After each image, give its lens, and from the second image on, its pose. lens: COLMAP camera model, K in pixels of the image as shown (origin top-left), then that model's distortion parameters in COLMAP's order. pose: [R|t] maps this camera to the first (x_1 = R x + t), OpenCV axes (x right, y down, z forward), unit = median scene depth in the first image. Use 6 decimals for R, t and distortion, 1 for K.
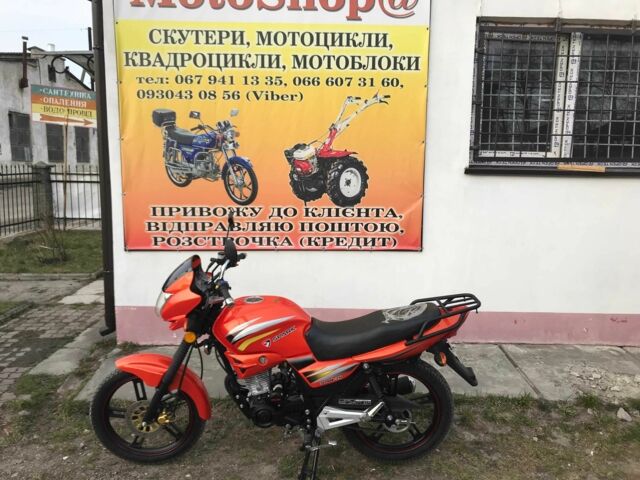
lens RADIAL K [[523.2, 0, 315.4], [0, 523.2, 237.8], [0, 0, 1]] dist [0.036748, -0.063319]
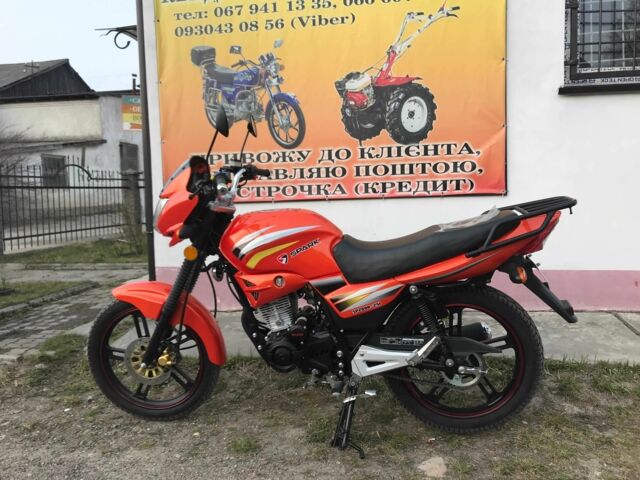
lens RADIAL K [[523.2, 0, 315.7], [0, 523.2, 239.9], [0, 0, 1]] dist [0.036748, -0.063319]
pose [[0.982464, -0.019873, -0.185391, 0.081848], [0.010000, 0.998489, -0.054037, 0.176334], [0.186185, 0.051235, 0.981178, 0.199689]]
